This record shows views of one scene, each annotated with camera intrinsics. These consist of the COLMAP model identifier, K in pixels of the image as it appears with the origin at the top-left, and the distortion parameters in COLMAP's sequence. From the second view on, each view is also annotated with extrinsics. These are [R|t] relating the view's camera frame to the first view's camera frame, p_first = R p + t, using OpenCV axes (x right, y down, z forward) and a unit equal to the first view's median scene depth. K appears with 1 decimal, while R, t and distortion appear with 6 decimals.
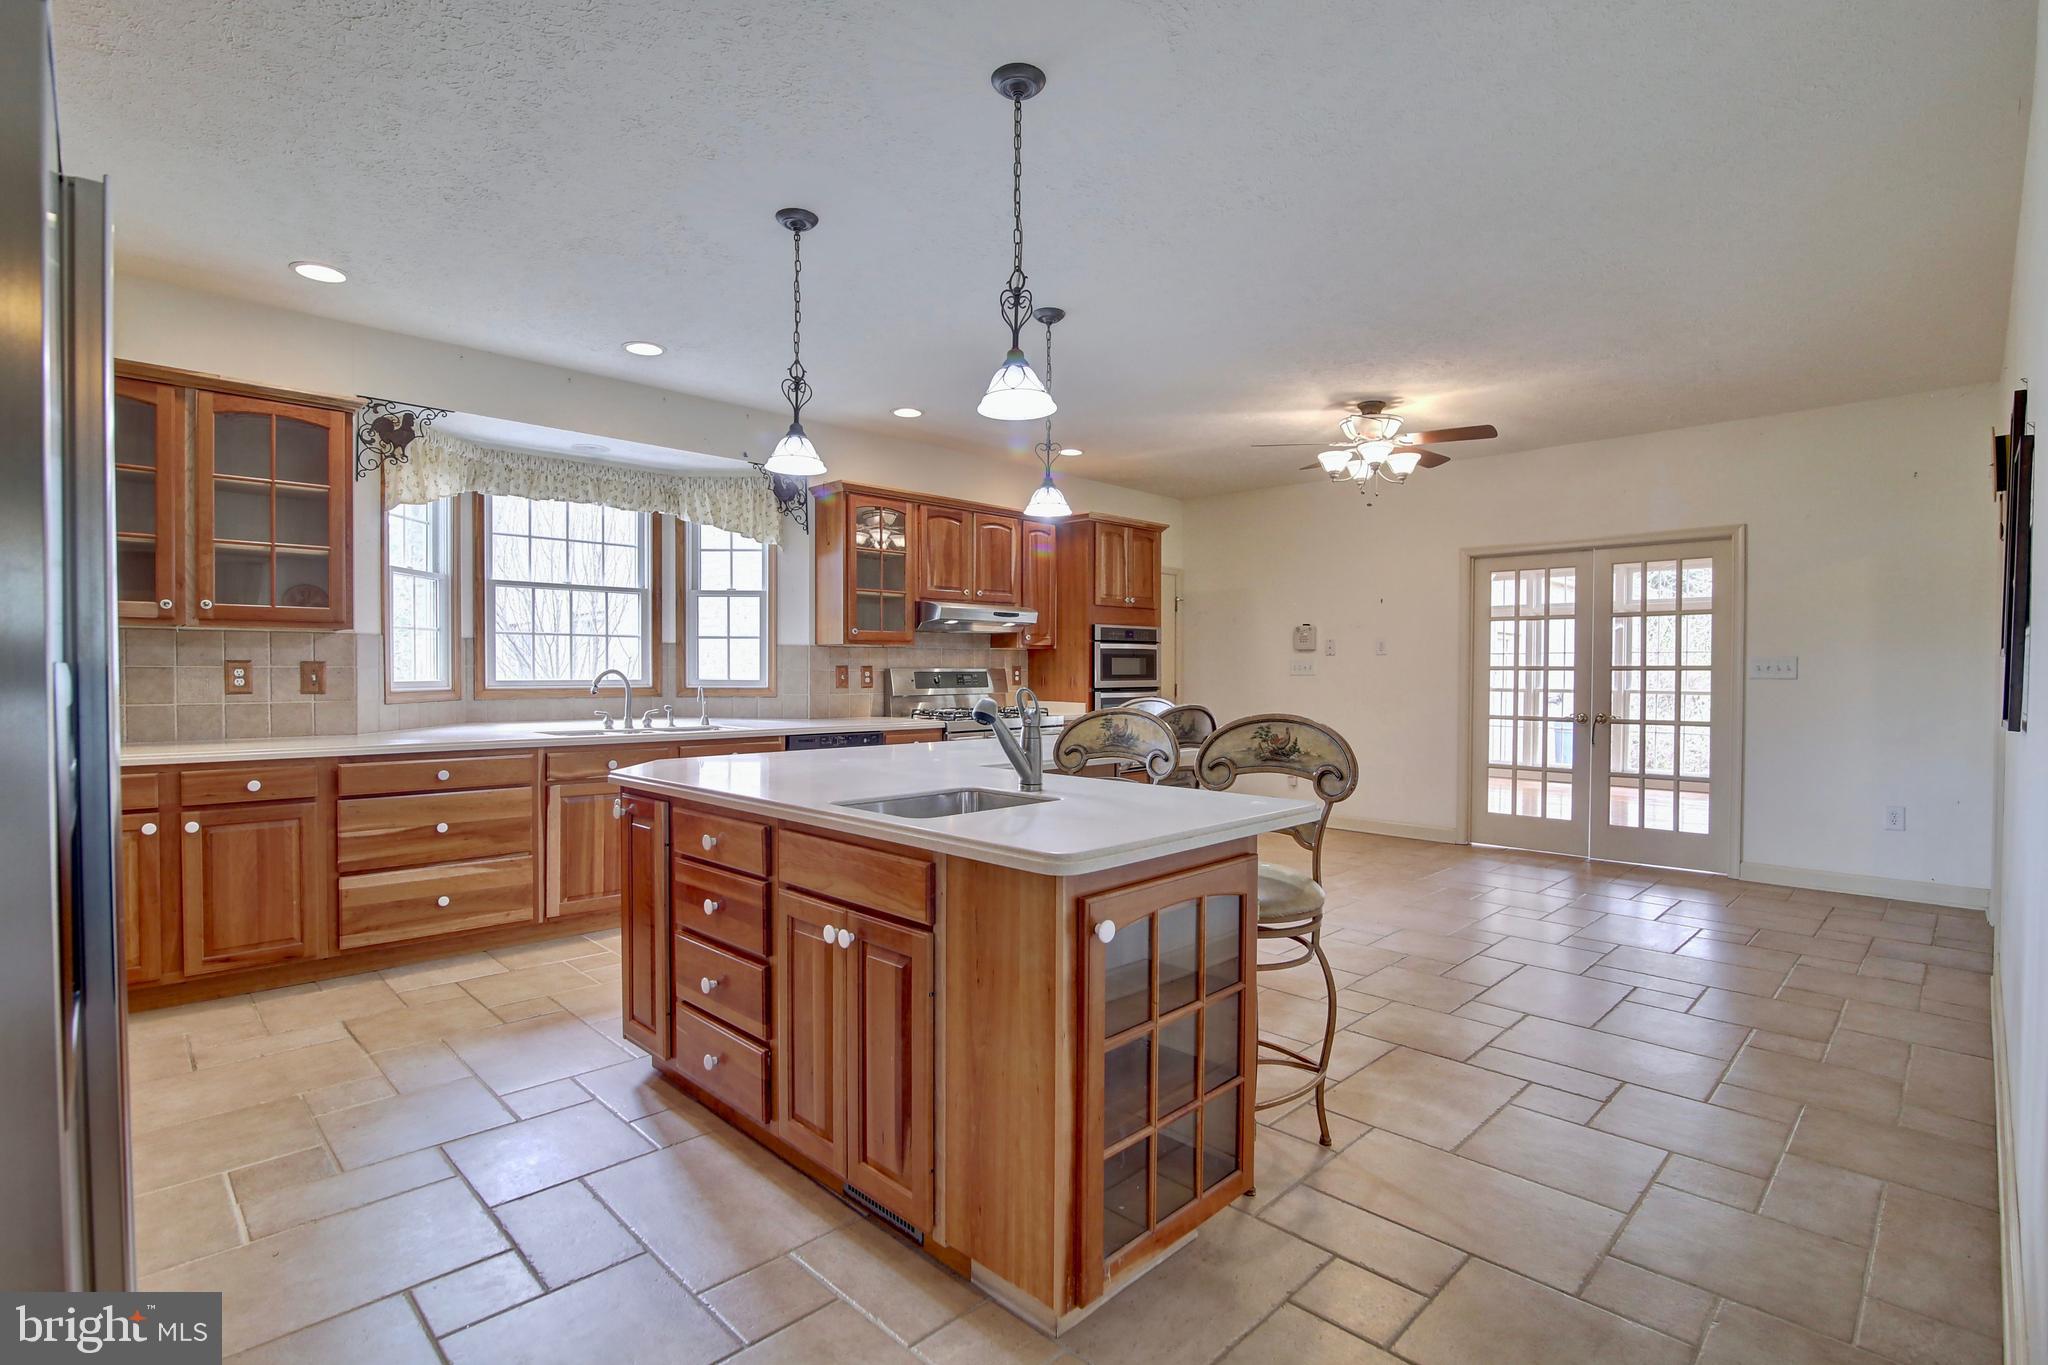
lens RADIAL K [[964.1, 0, 1027.0], [0, 964.1, 684.9], [0, 0, 1]] dist [-0.022219, 0.005708]
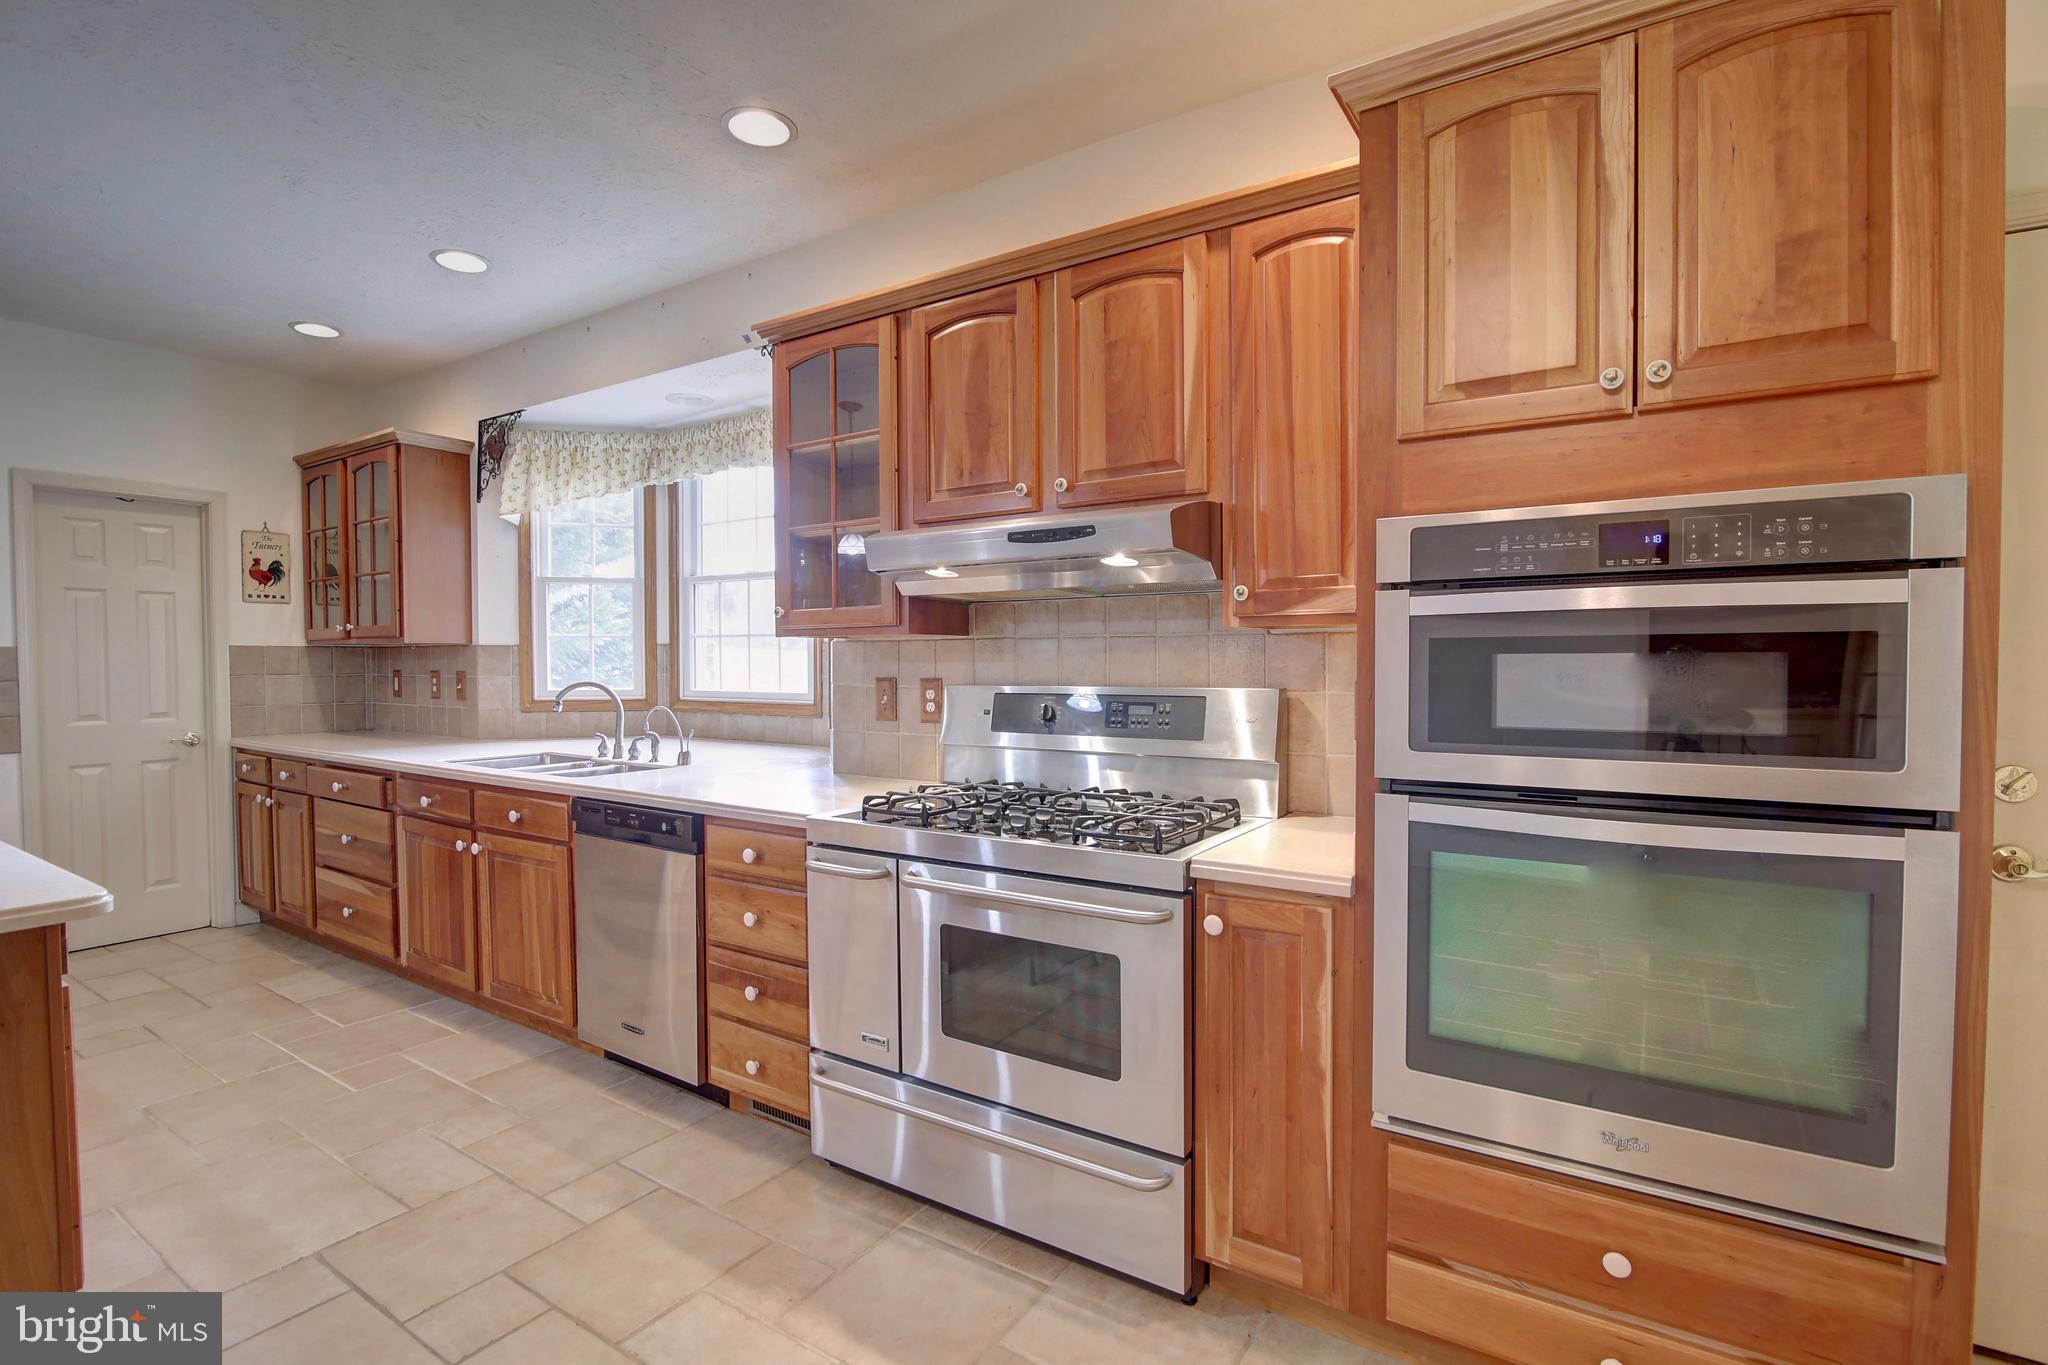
lens RADIAL K [[964.1, 0, 1027.0], [0, 964.1, 684.9], [0, 0, 1]] dist [-0.022219, 0.005708]
pose [[0.204596, 0.023029, -0.978576, 0.324586], [-0.012553, 0.999703, 0.020902, -0.027159], [0.978766, 0.008007, 0.204824, 0.948109]]
